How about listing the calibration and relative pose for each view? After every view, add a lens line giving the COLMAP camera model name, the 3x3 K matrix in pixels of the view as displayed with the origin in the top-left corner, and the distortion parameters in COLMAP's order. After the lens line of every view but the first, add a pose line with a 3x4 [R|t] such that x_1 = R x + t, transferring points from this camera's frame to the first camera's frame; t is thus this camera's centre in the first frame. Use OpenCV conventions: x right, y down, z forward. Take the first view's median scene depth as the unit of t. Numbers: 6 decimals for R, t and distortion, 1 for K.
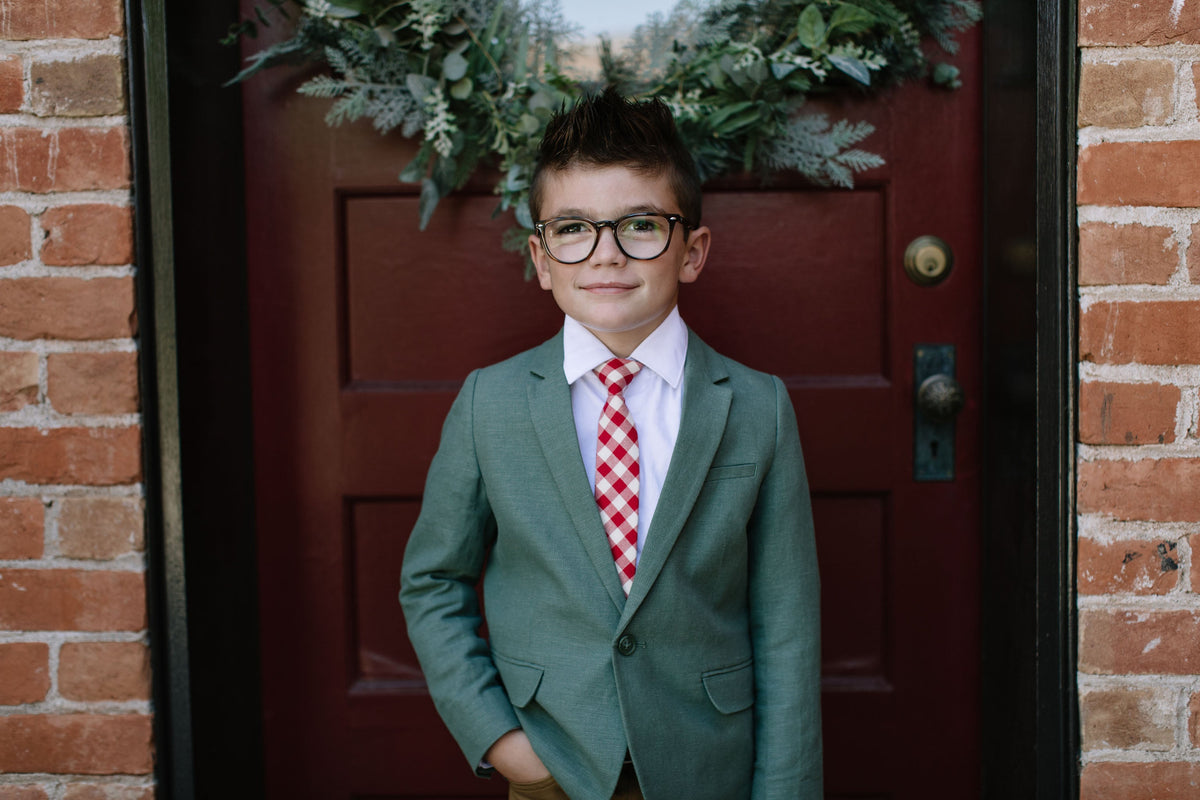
lens RADIAL K [[1791.1, 0, 609.3], [0, 1791.1, 451.9], [0, 0, 1]] dist [-0.017885, 0.000000]
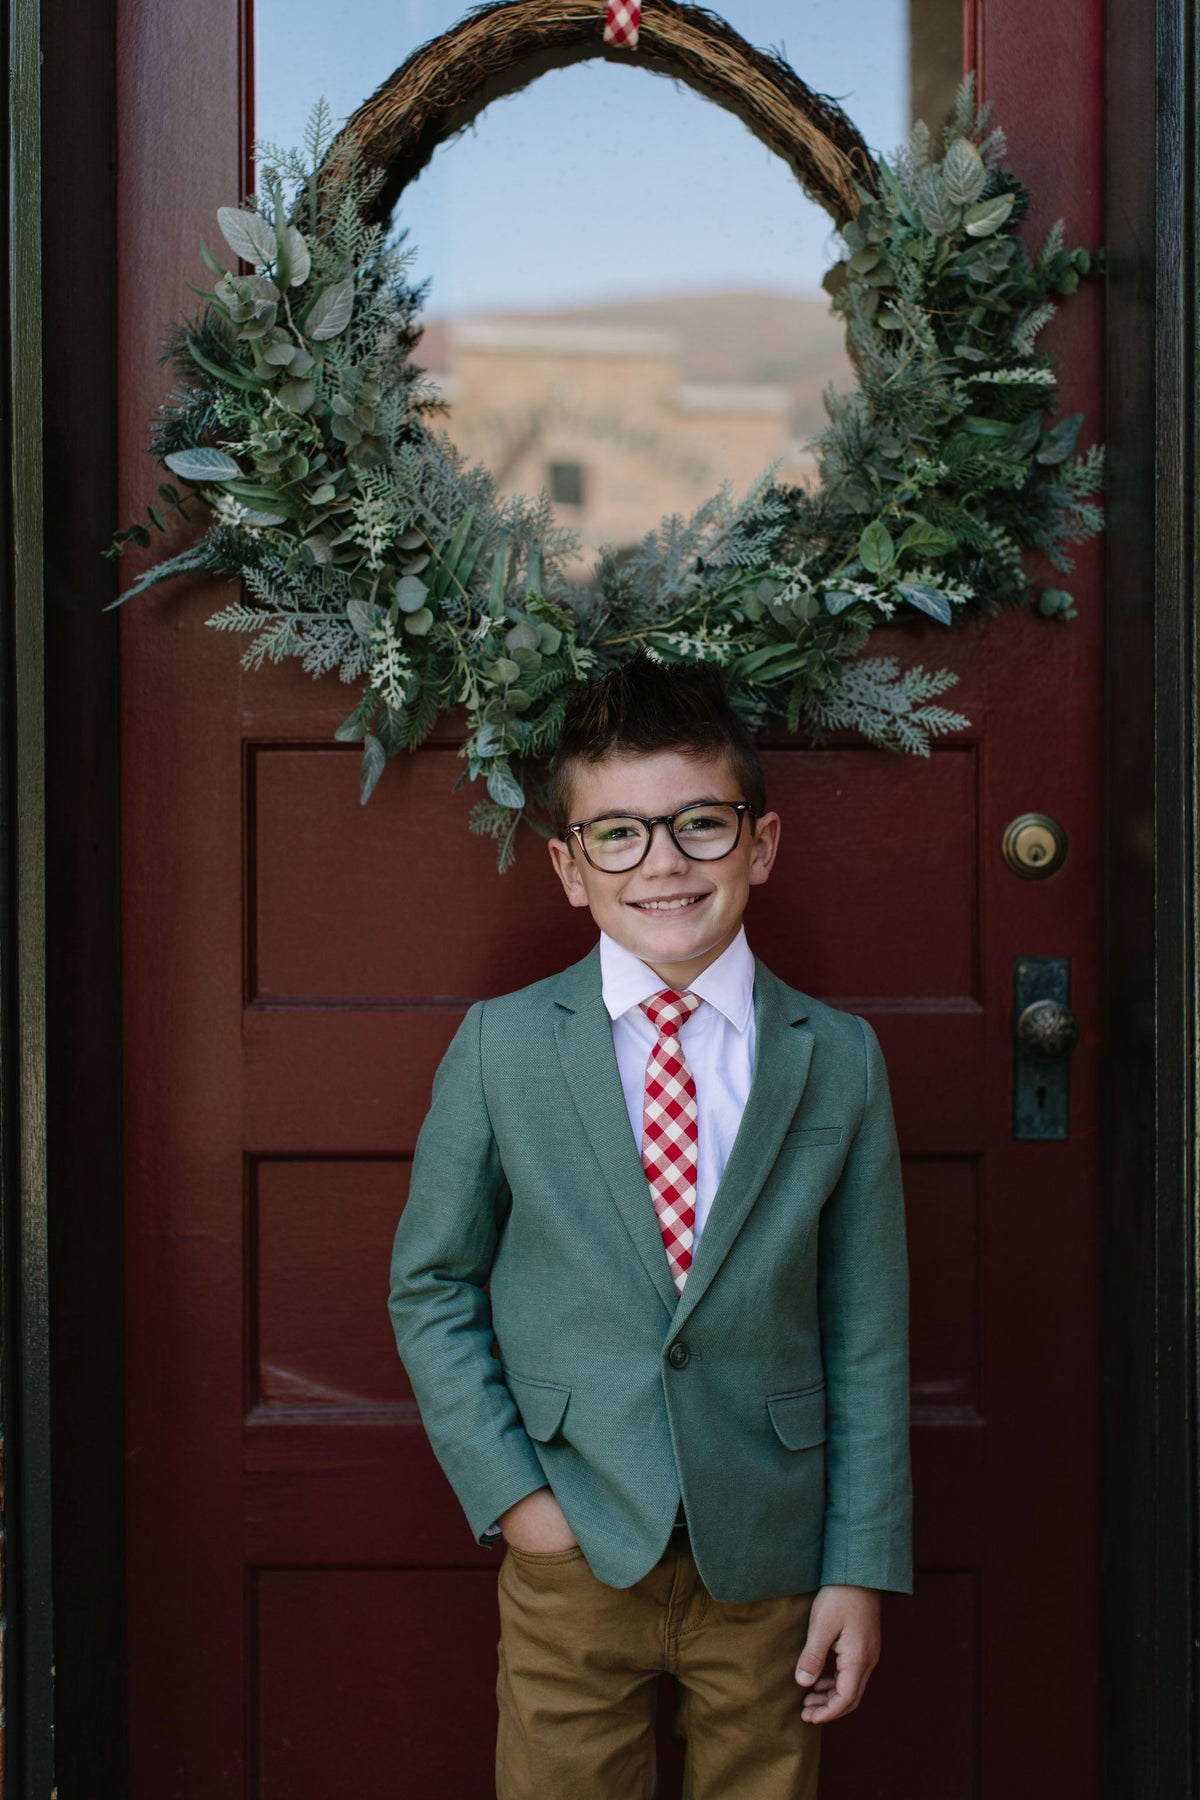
lens RADIAL K [[3579.3, 0, 660.5], [0, 3579.3, 753.7], [0, 0, 1]] dist [-0.030509, 0.000000]
pose [[0.999609, 0.012042, 0.025216, -0.017280], [-0.010114, 0.997113, -0.075257, -0.032743], [-0.026049, 0.074973, 0.996845, -0.523258]]
